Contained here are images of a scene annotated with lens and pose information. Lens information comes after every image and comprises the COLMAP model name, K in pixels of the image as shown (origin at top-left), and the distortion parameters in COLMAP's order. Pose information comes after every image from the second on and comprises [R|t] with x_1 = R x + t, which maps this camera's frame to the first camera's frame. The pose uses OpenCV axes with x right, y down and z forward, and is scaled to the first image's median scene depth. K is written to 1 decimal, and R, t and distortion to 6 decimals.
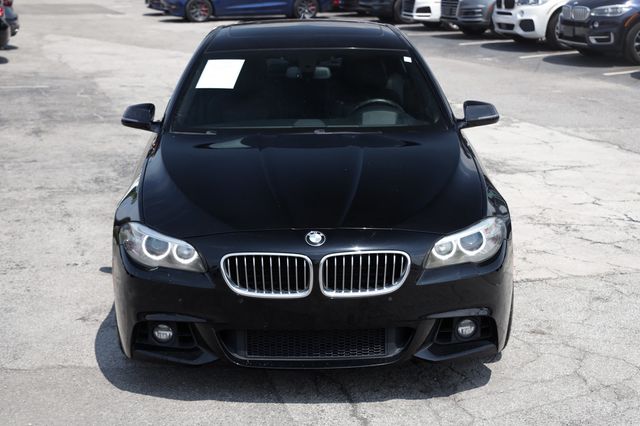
lens RADIAL K [[1082.0, 0, 321.8], [0, 1082.0, 215.6], [0, 0, 1]] dist [0.192989, 0.000000]
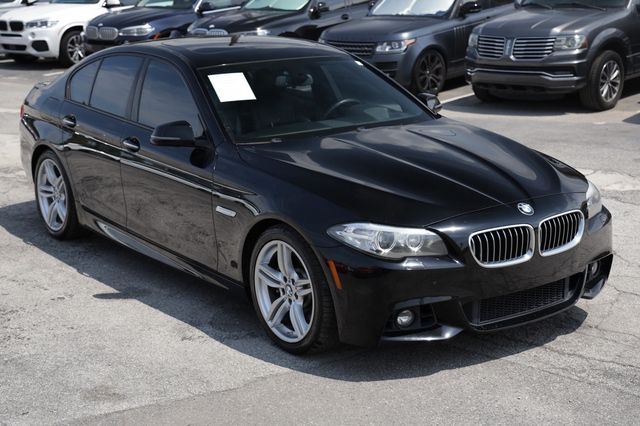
lens RADIAL K [[951.4, 0, 319.2], [0, 951.4, 211.8], [0, 0, 1]] dist [0.167706, 0.000000]
pose [[0.830841, -0.142542, 0.537945, -0.707986], [0.143795, 0.988802, 0.039920, -0.046847], [-0.537612, 0.044187, 0.842034, 0.239999]]
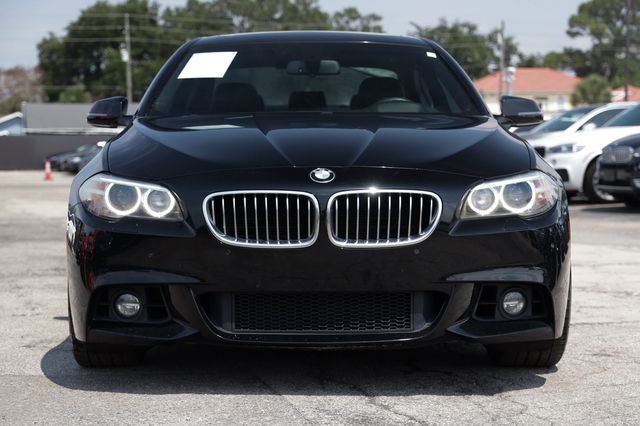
lens RADIAL K [[1246.2, 0, 319.9], [0, 1246.2, 211.2], [0, 0, 1]] dist [0.280416, 0.000000]
pose [[0.999987, 0.003775, -0.003548, -0.004030], [-0.004352, 0.983701, -0.179761, 0.202019], [0.002812, 0.179774, 0.983704, 0.093910]]
